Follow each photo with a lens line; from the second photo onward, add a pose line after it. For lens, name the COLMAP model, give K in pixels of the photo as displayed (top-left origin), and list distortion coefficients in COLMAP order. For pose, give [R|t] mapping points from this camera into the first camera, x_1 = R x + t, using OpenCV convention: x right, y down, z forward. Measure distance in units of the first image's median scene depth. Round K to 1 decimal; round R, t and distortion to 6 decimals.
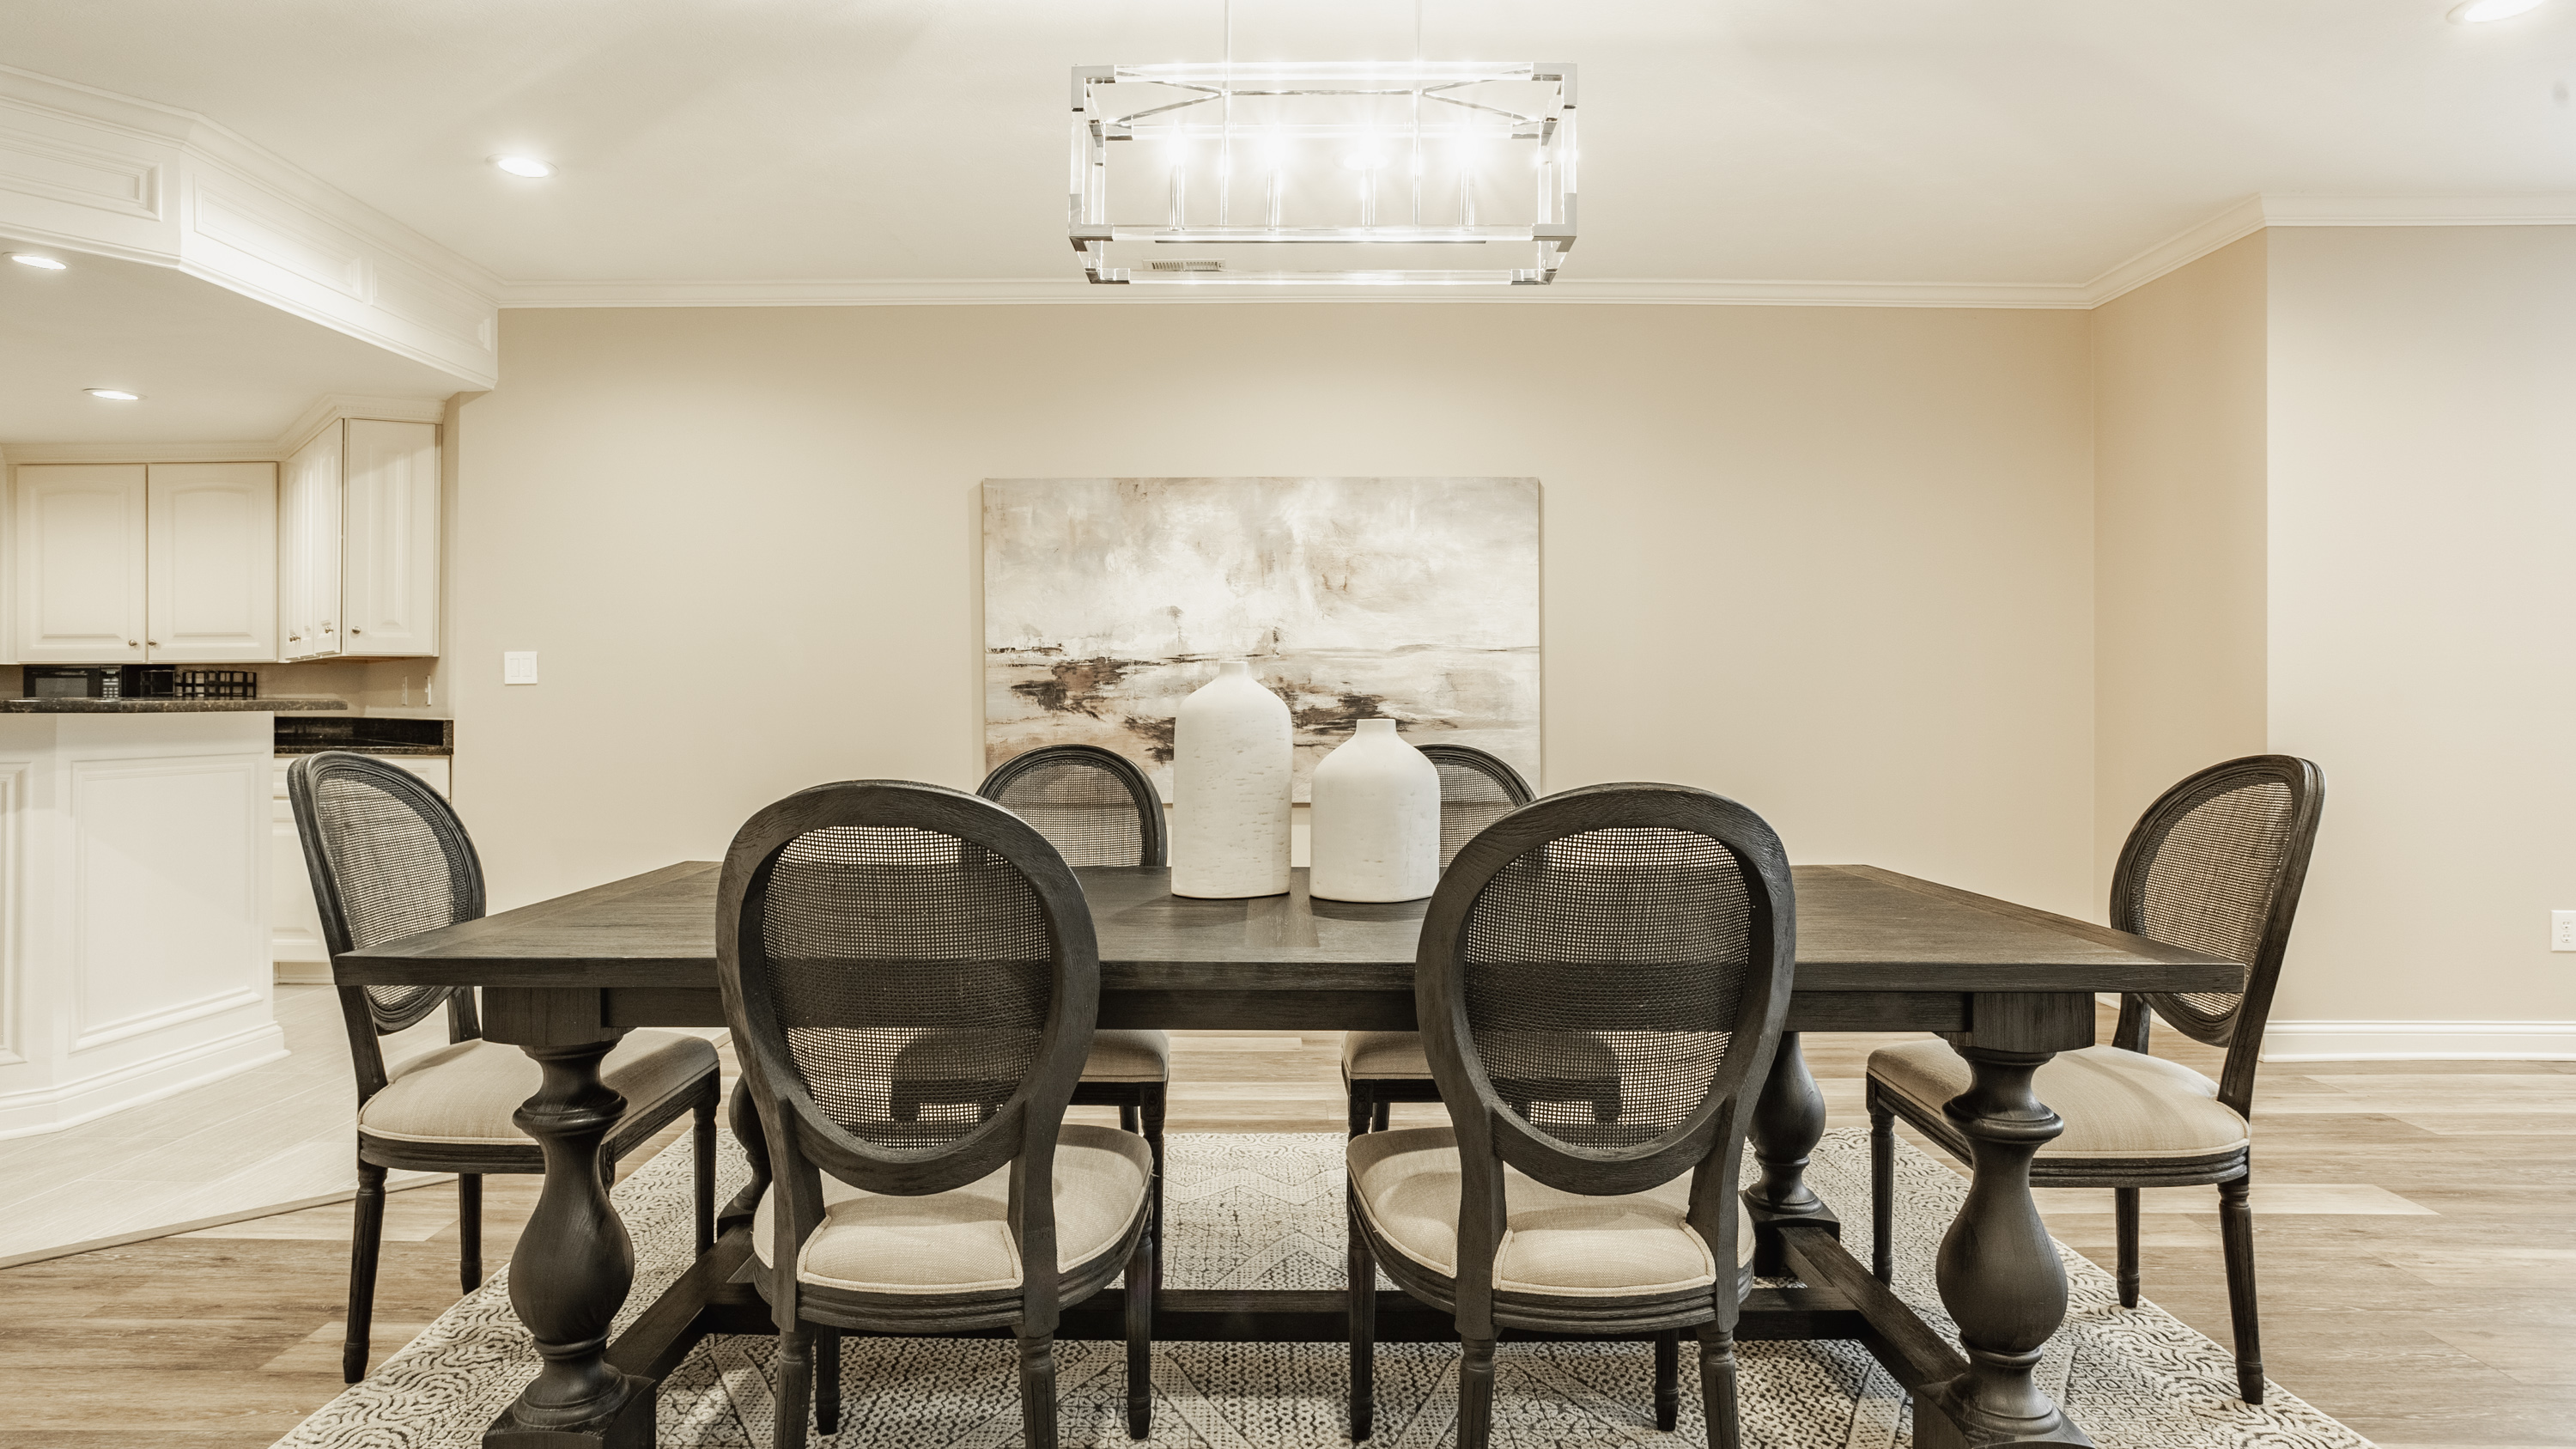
lens RADIAL K [[1378.4, 0, 1269.5], [0, 1378.4, 702.7], [0, 0, 1]] dist [-0.059411, 0.038957]
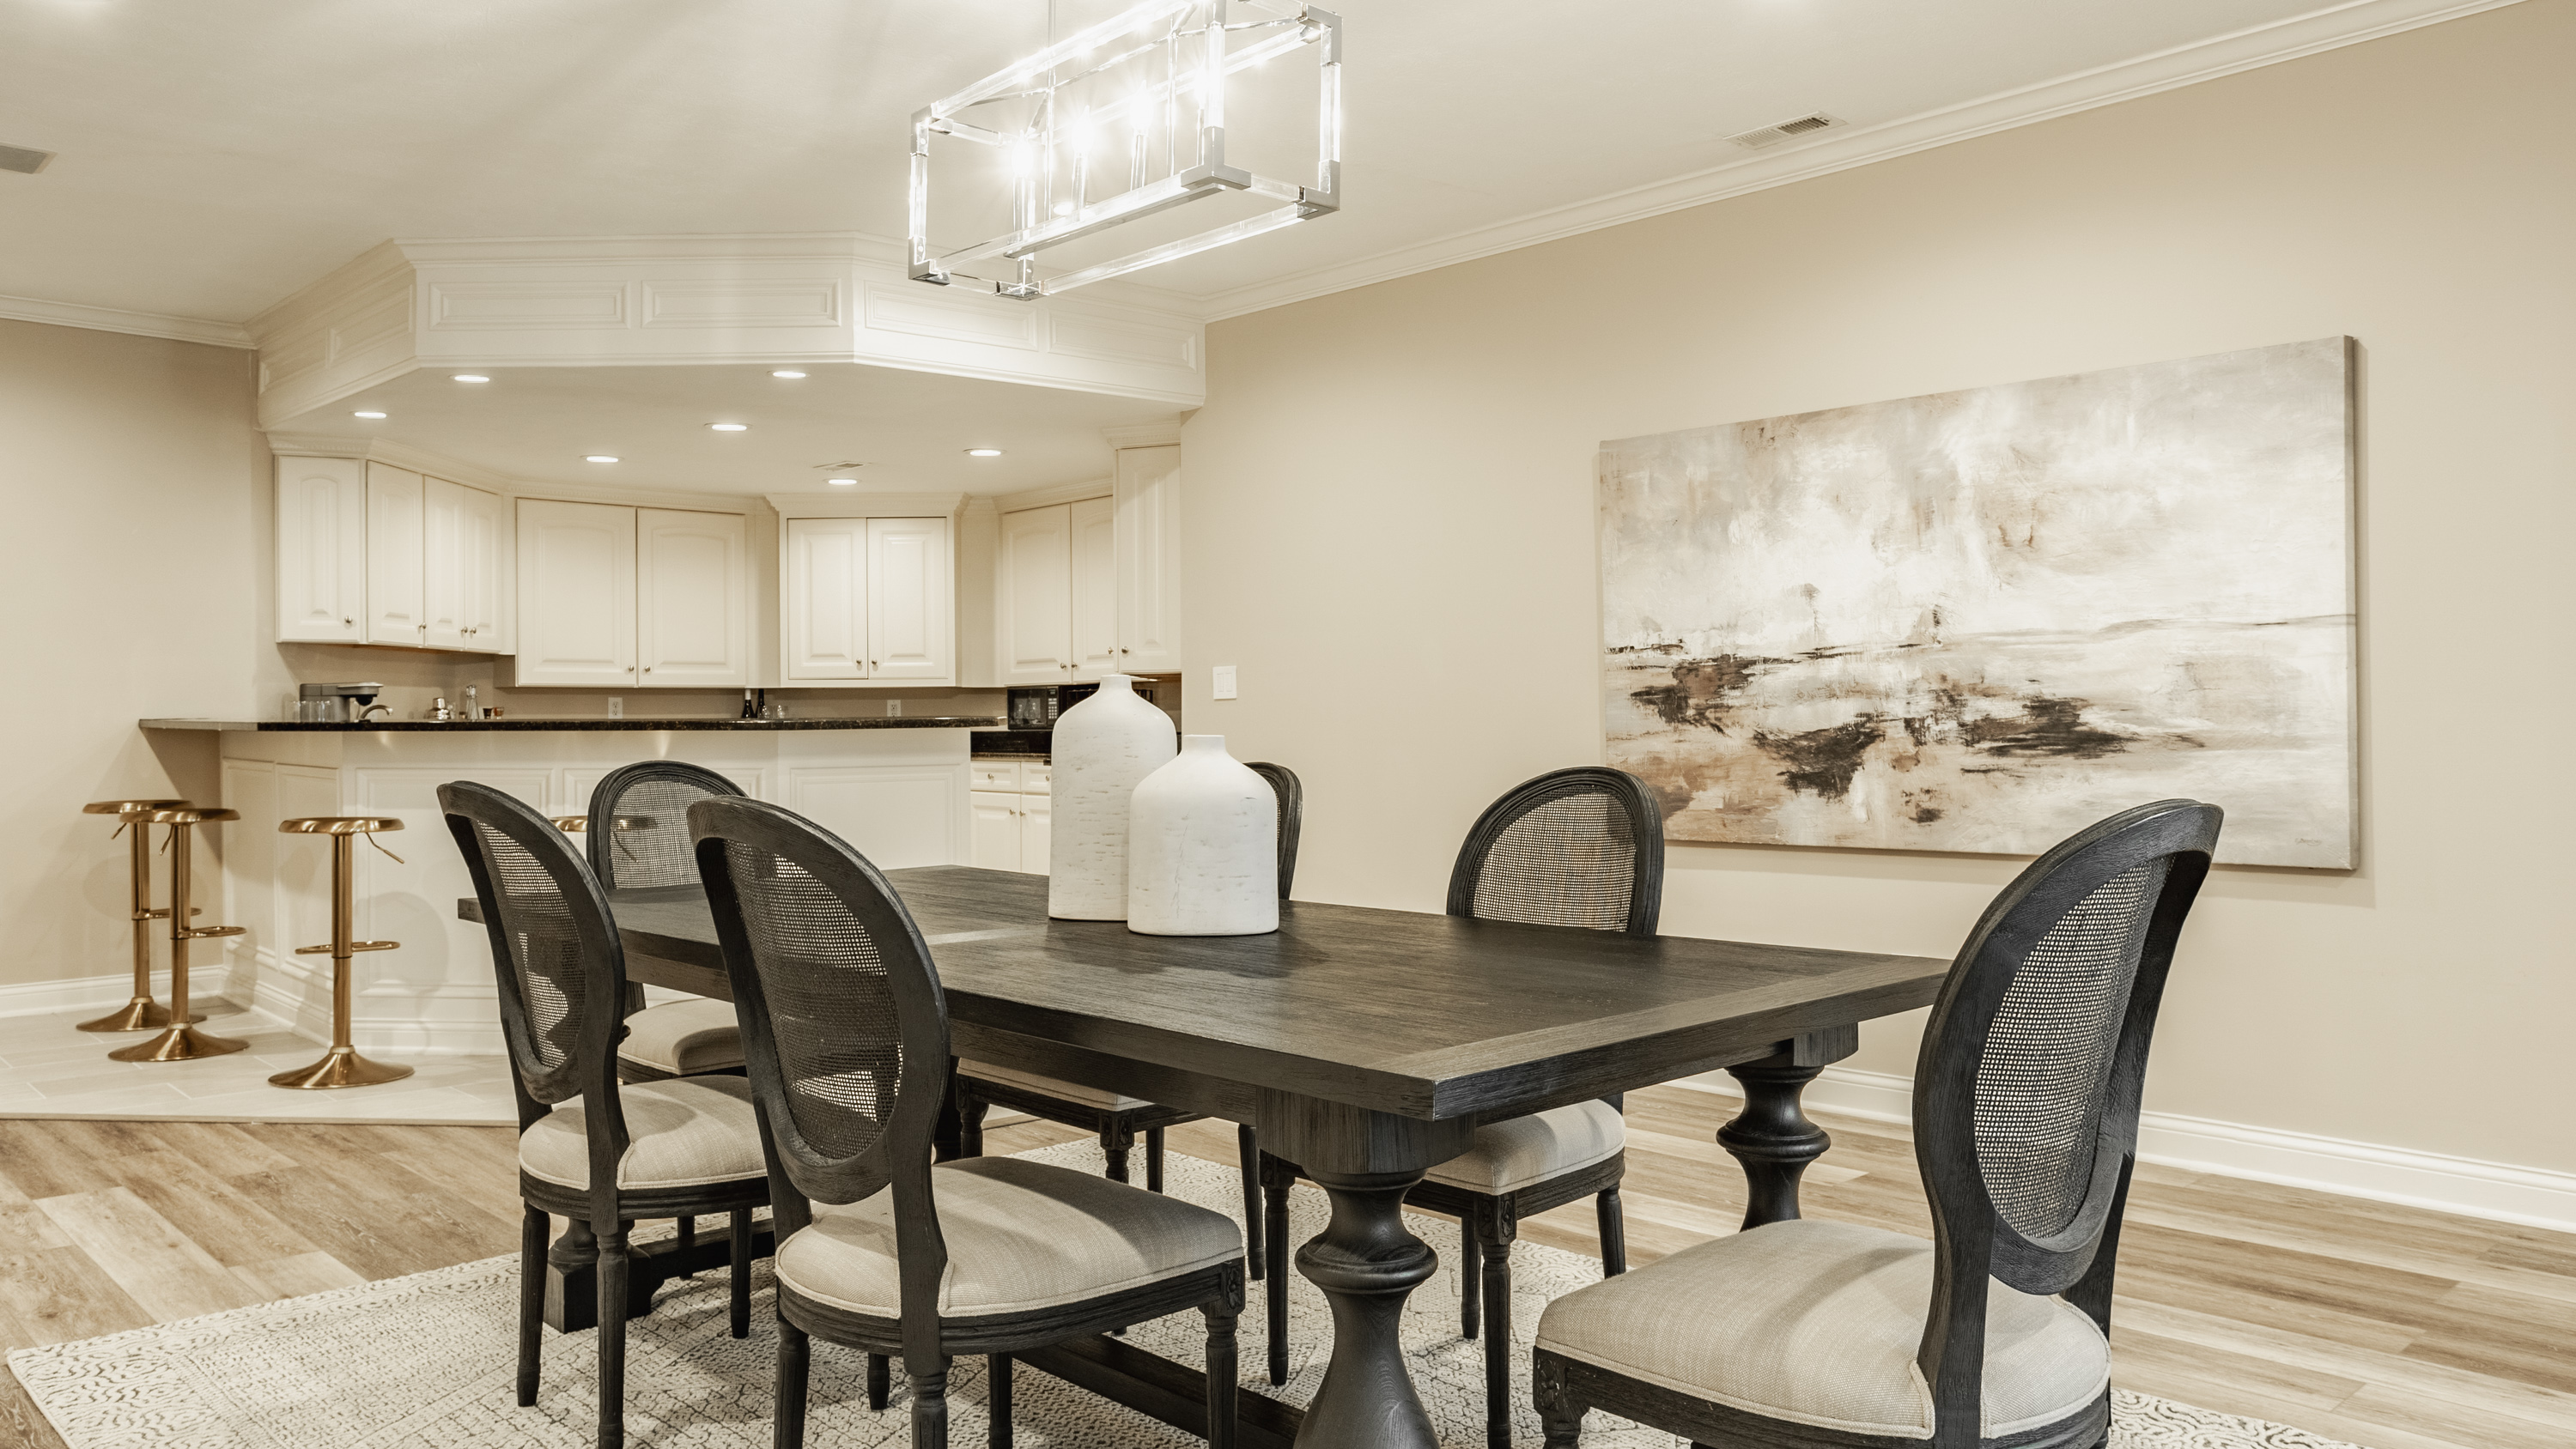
lens RADIAL K [[1856.7, 0, 1288.0], [0, 1856.7, 724.5], [0, 0, 1]] dist [-0.008195, 0.004006]
pose [[0.687219, -0.003601, -0.726441, 0.471011], [0.008925, 0.999954, 0.003486, 0.000760], [0.726395, -0.008879, 0.687220, 0.096318]]
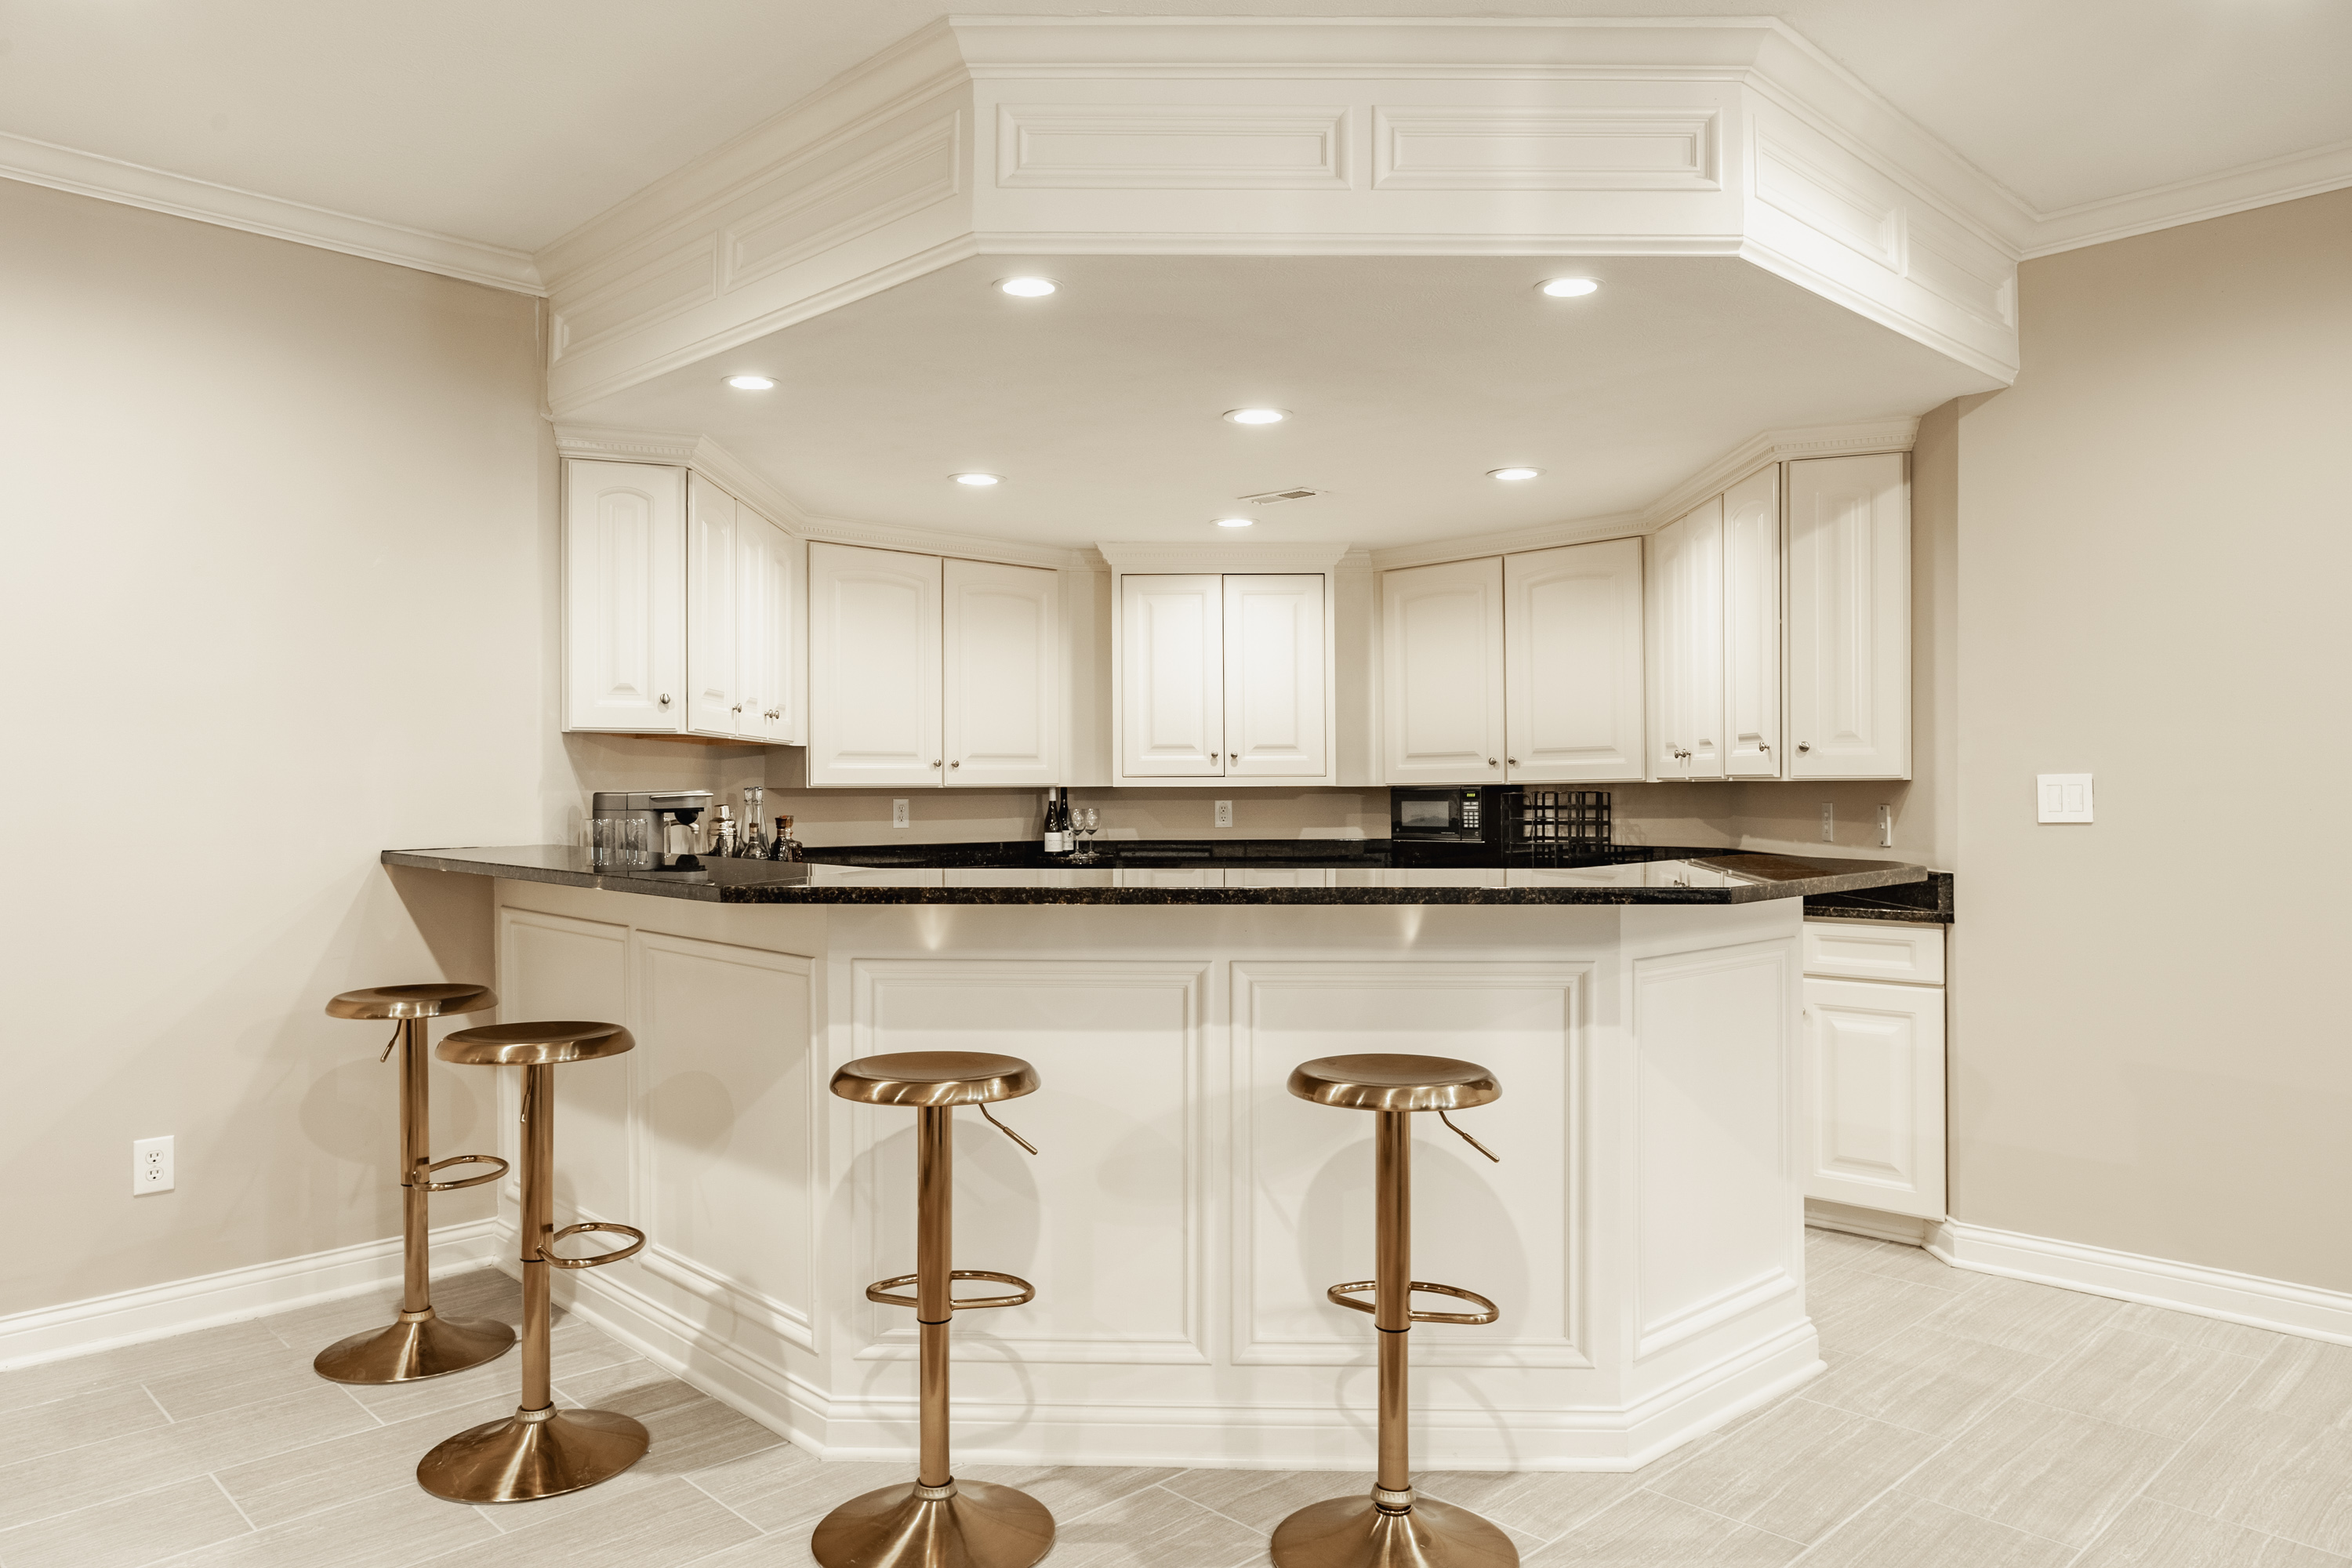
lens RADIAL K [[1560.6, 0, 1176.0], [0, 1560.6, 784.0], [0, 0, 1]] dist [-0.007962, -0.001120]
pose [[0.710997, -0.006819, -0.703161, -0.326903], [0.007596, 0.999969, -0.002017, -0.034296], [0.703154, -0.003907, 0.711027, 0.158182]]
